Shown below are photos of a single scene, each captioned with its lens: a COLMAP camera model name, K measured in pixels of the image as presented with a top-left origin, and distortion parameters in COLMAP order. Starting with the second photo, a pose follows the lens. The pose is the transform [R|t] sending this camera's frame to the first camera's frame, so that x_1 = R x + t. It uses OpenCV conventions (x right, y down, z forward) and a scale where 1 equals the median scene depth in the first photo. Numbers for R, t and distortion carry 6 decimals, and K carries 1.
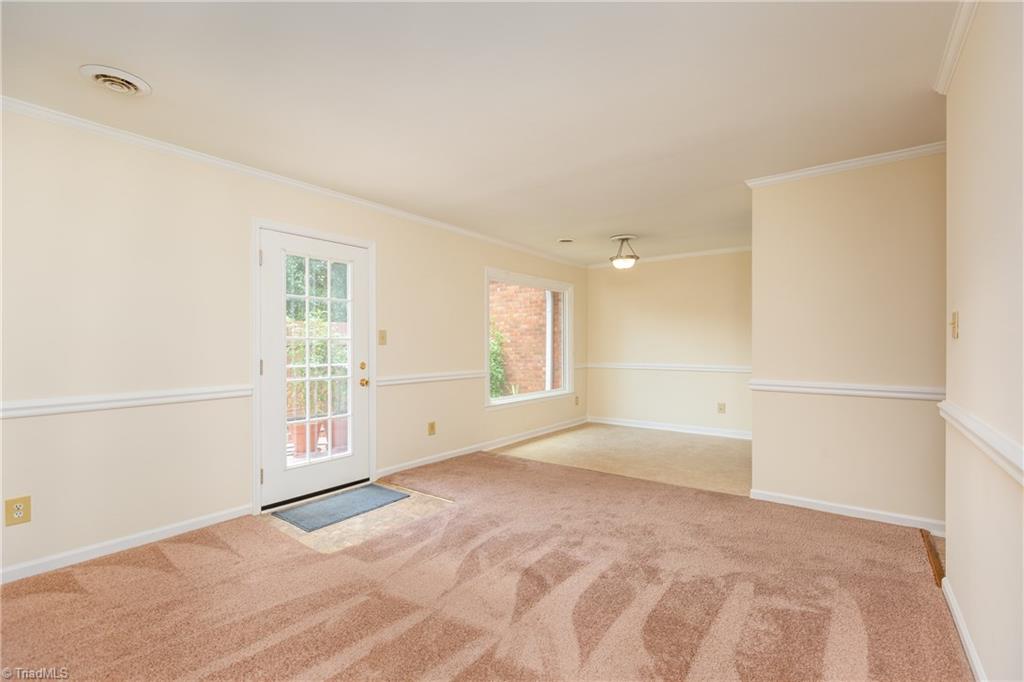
lens RADIAL K [[449.6, 0, 514.1], [0, 449.6, 347.9], [0, 0, 1]] dist [-0.000574, -0.000164]
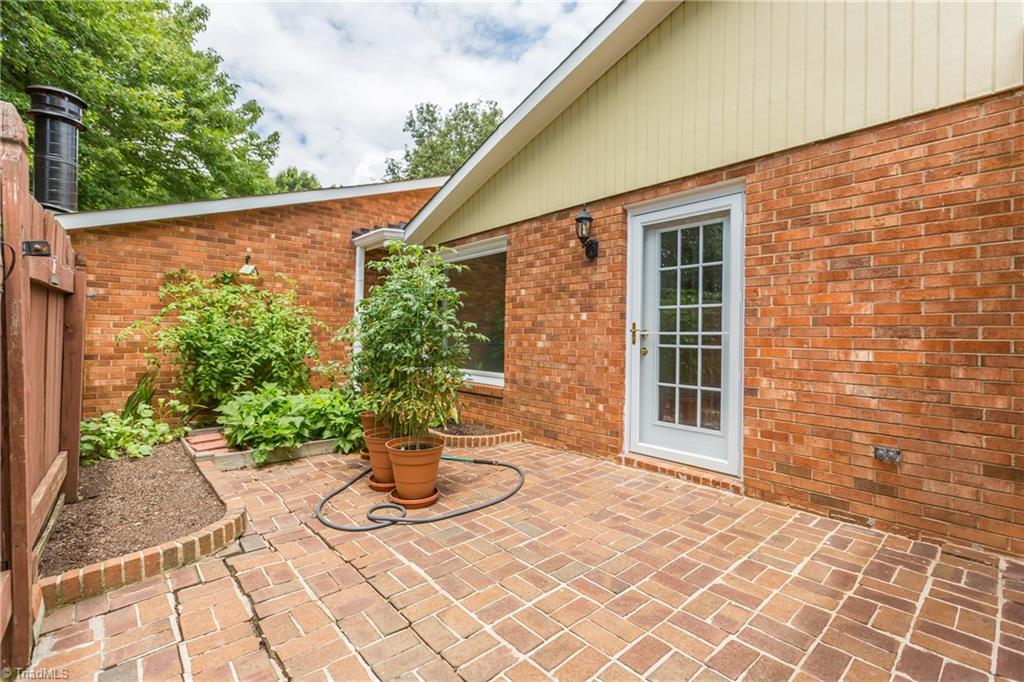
lens RADIAL K [[457.2, 0, 513.1], [0, 457.2, 324.1], [0, 0, 1]] dist [-0.001444, -0.000462]
pose [[0.190179, 0.034241, 0.981152, -1.393000], [-0.010134, 0.999407, -0.032913, 0.054038], [-0.981697, -0.003684, 0.190413, 1.081393]]
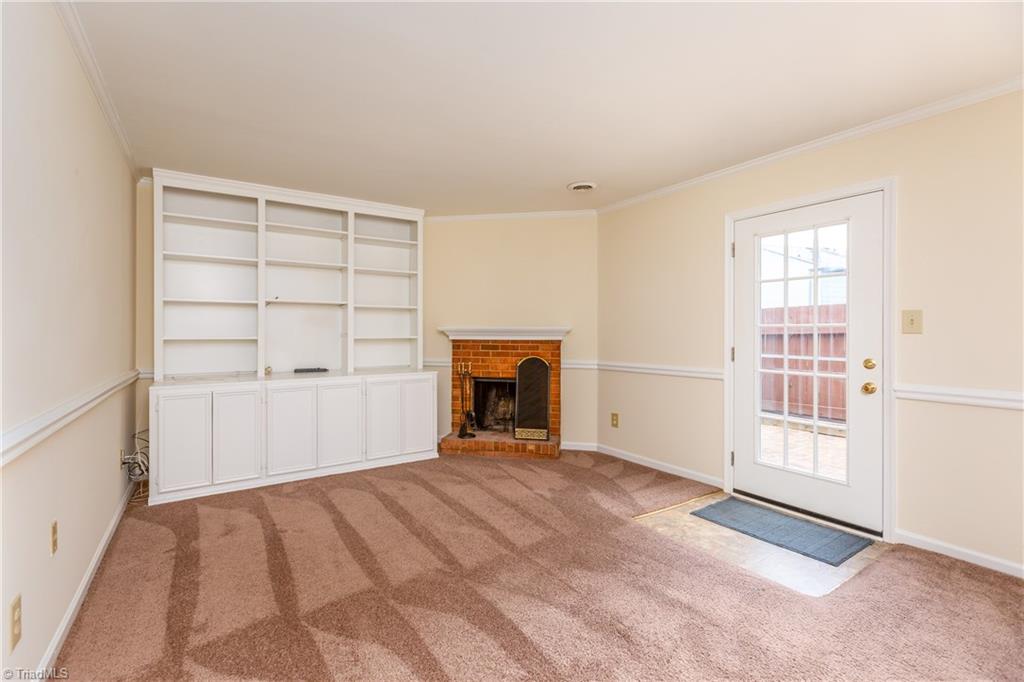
lens RADIAL K [[451.9, 0, 509.0], [0, 451.9, 331.4], [0, 0, 1]] dist [-0.002178, -0.000614]
pose [[-0.320232, 0.001764, -0.947337, 0.491480], [-0.006572, 0.999970, 0.004084, -0.009375], [0.947316, 0.007533, -0.320211, 0.690355]]
